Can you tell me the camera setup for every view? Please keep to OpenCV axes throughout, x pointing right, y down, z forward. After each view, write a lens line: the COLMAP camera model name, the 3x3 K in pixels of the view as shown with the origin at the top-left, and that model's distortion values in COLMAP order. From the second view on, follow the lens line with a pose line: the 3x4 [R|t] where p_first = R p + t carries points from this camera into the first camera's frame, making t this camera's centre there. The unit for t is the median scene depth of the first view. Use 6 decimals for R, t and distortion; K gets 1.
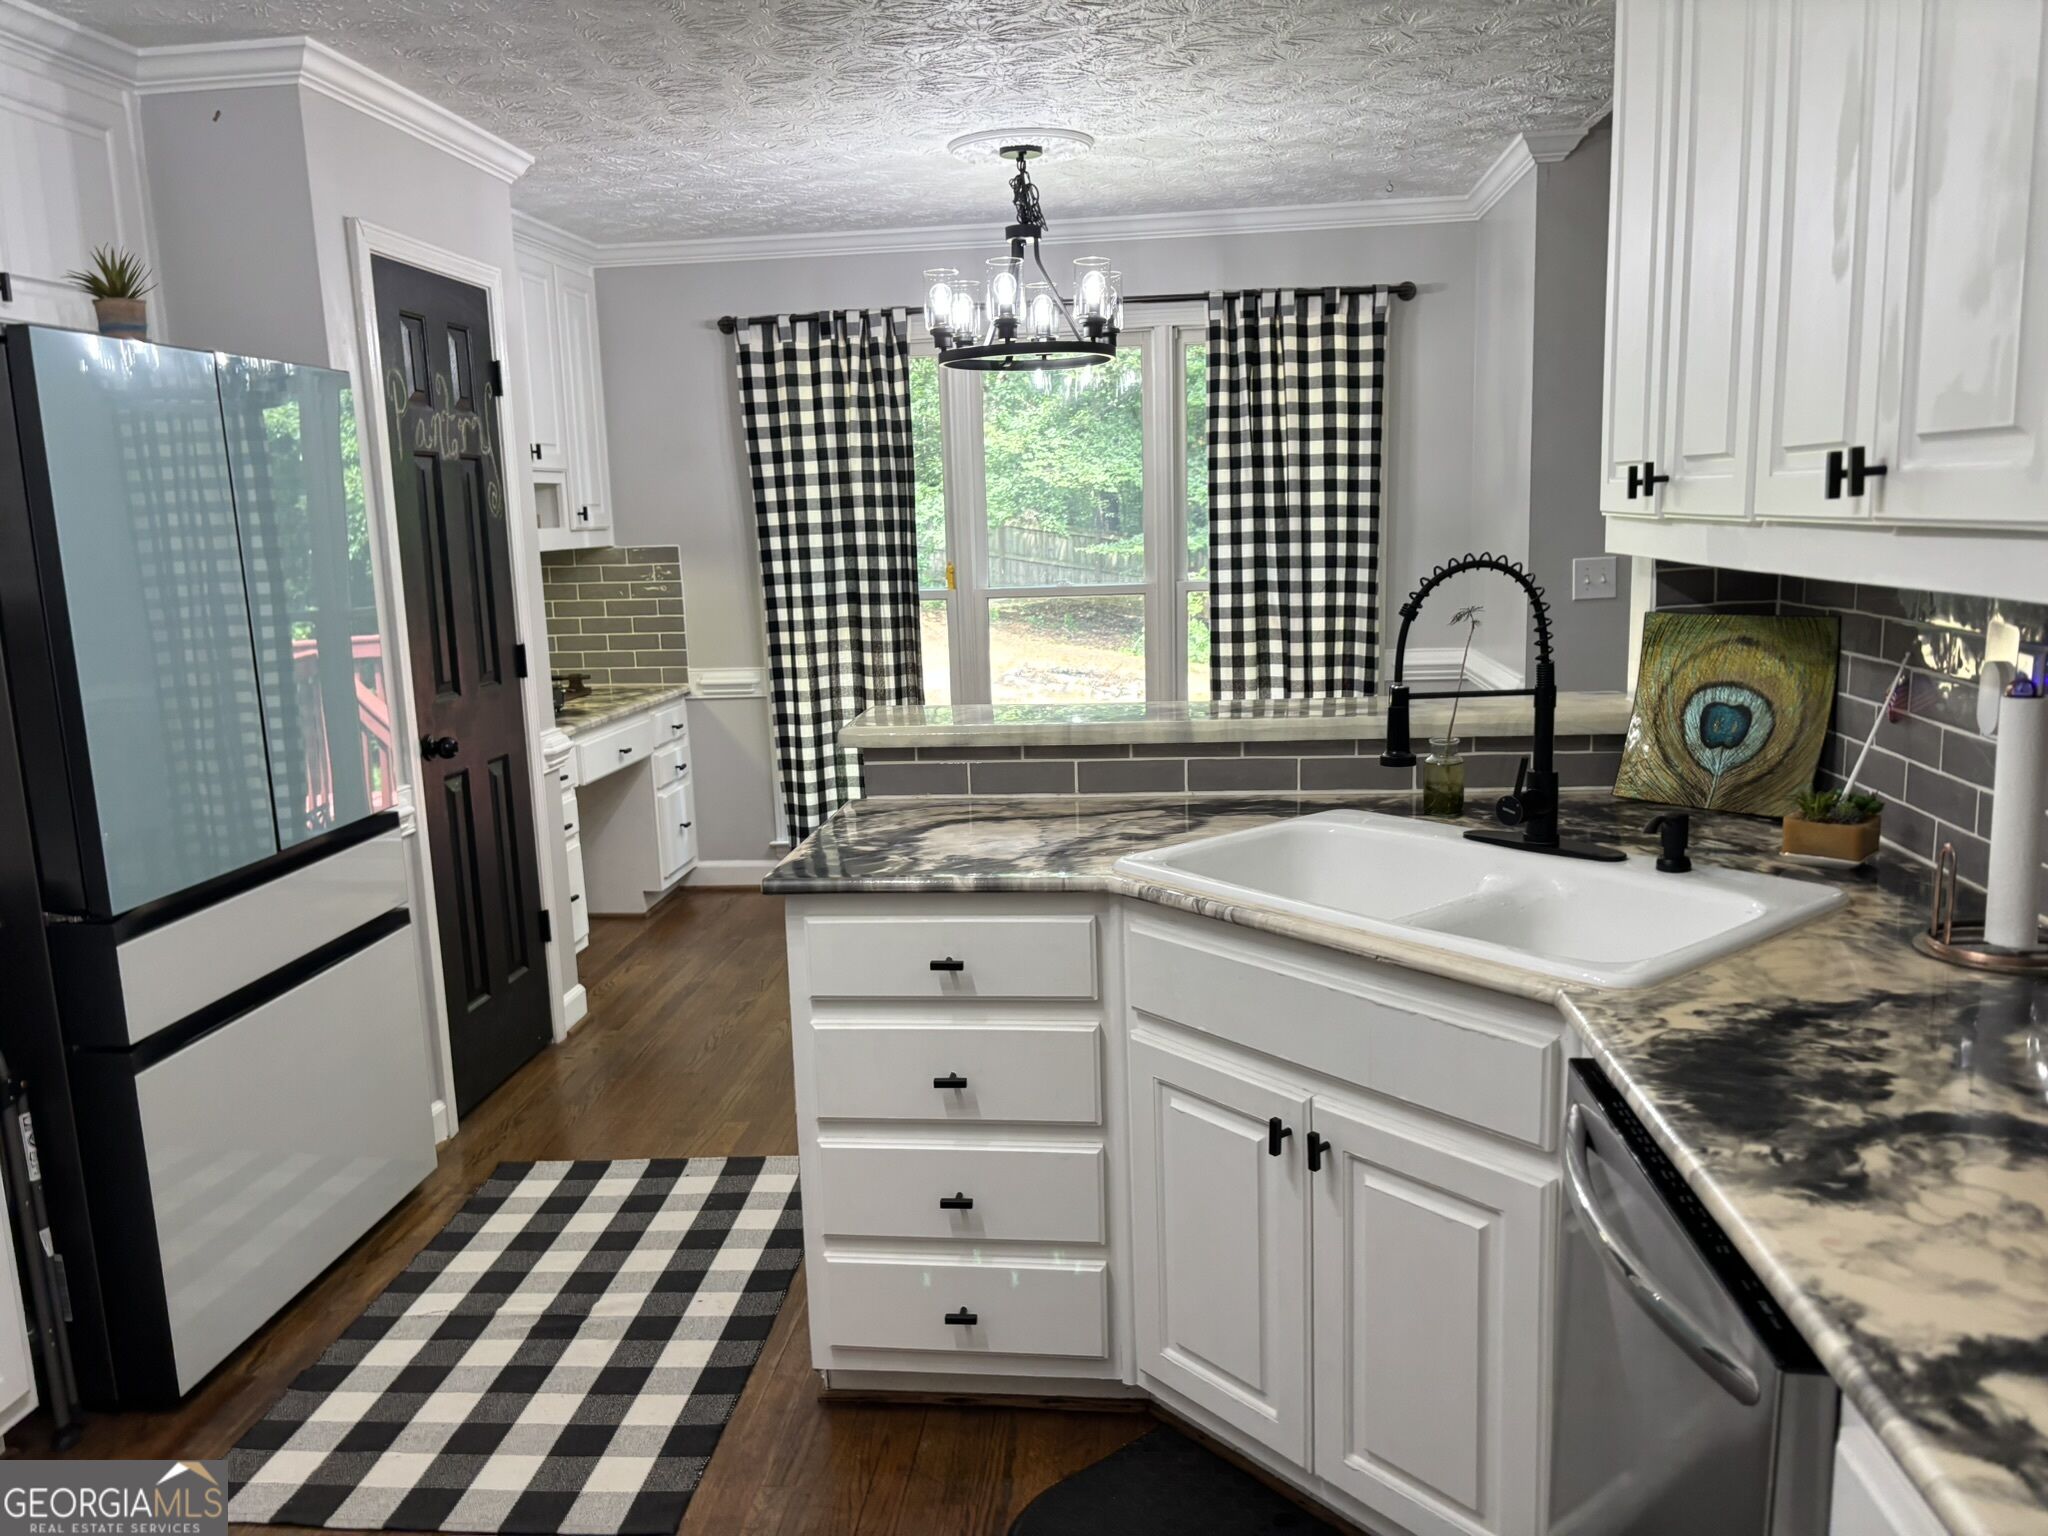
lens RADIAL K [[1561.3, 0, 1022.8], [0, 1561.3, 769.7], [0, 0, 1]] dist [0.052778, -0.060225]
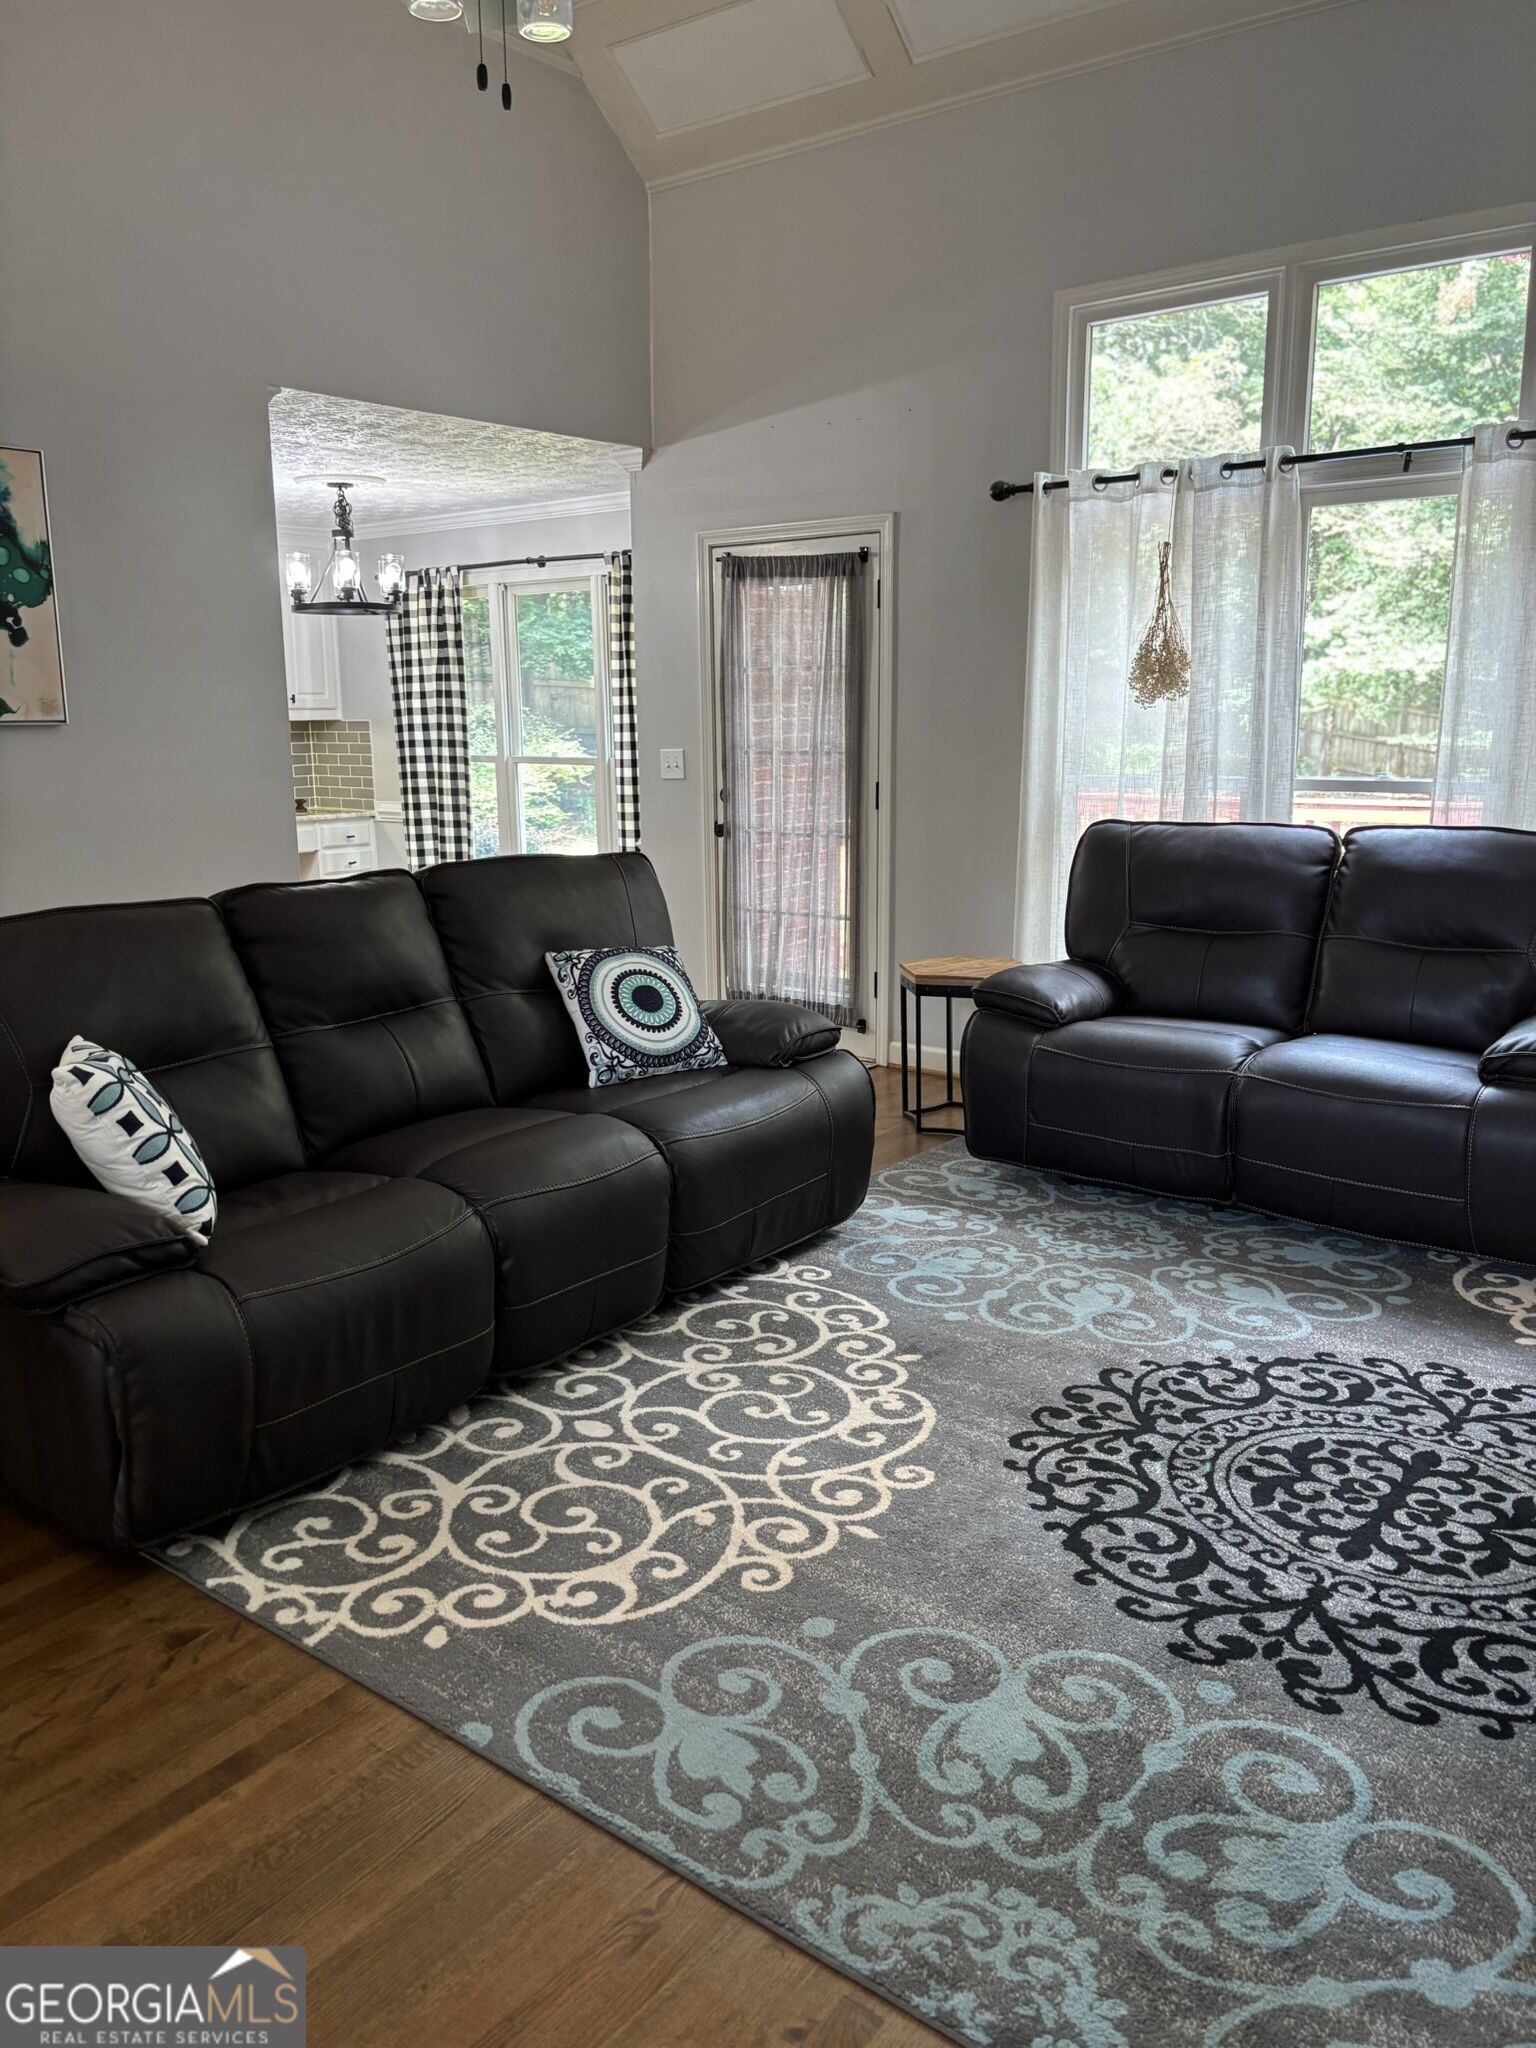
lens RADIAL K [[1561.3, 0, 760.3], [0, 1561.3, 1023.9], [0, 0, 1]] dist [0.052778, -0.060225]
pose [[0.857596, 0.126027, -0.498645, 1.008241], [-0.102884, 0.991955, 0.073761, 0.001613], [0.503929, -0.011954, 0.863662, -0.167840]]
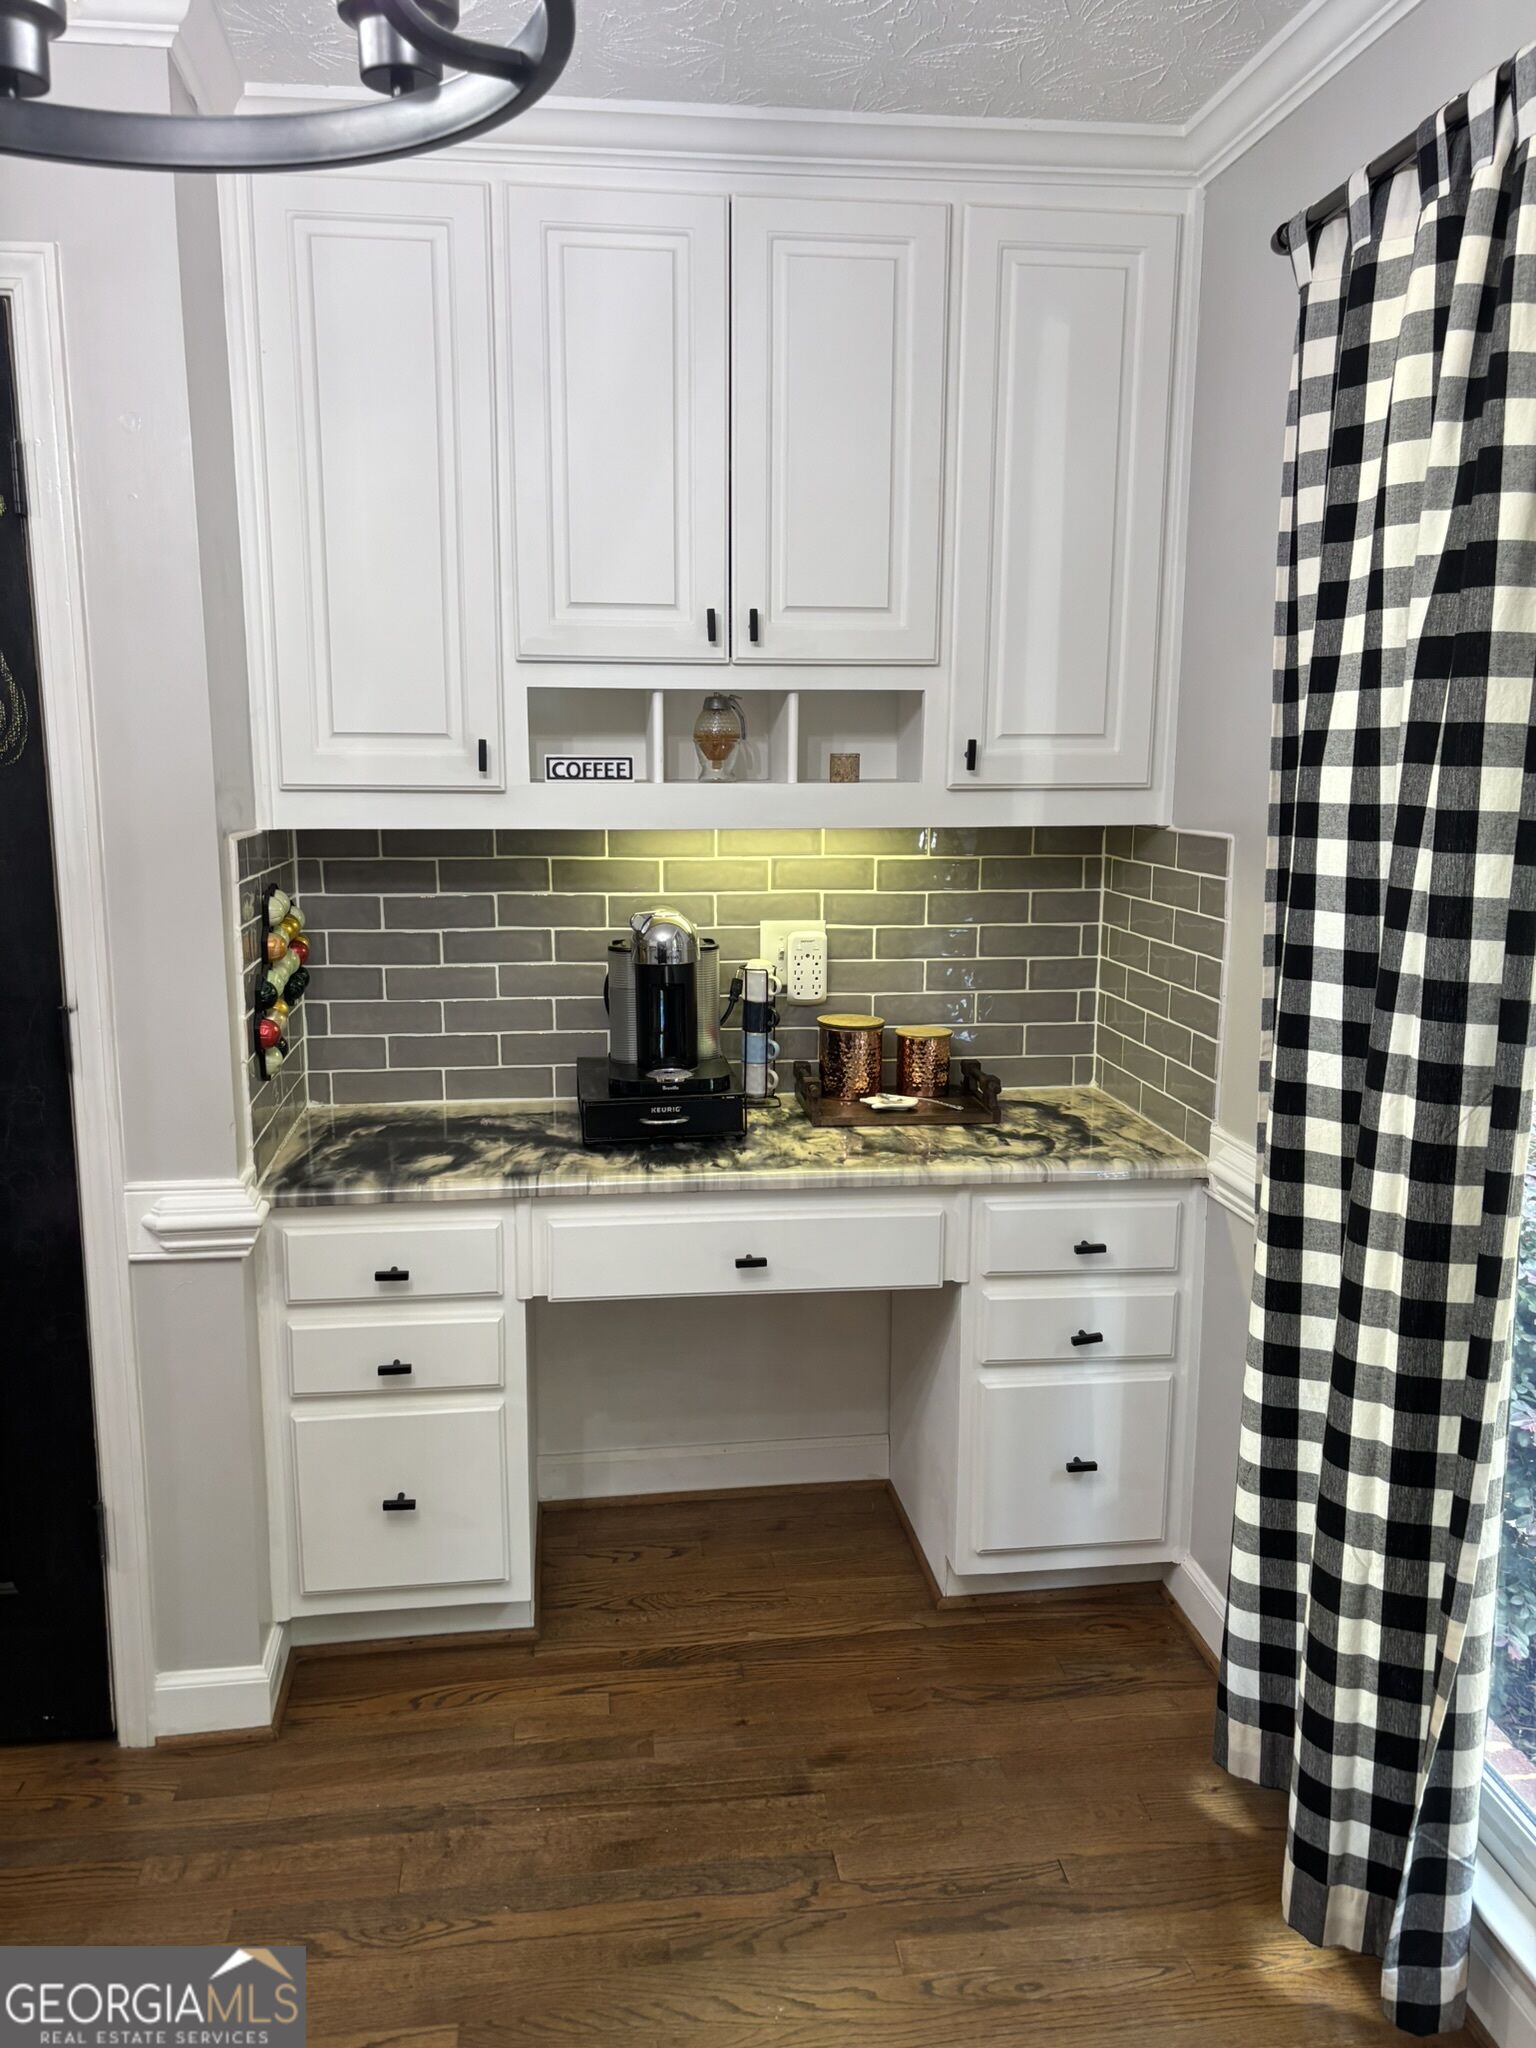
lens RADIAL K [[1561.3, 0, 765.6], [0, 1561.3, 1022.8], [0, 0, 1]] dist [0.052778, -0.060225]
pose [[0.237993, 0.203153, -0.949783, 0.173206], [-0.171543, 0.971300, 0.164771, -0.154129], [0.955998, 0.123715, 0.266012, 0.841531]]
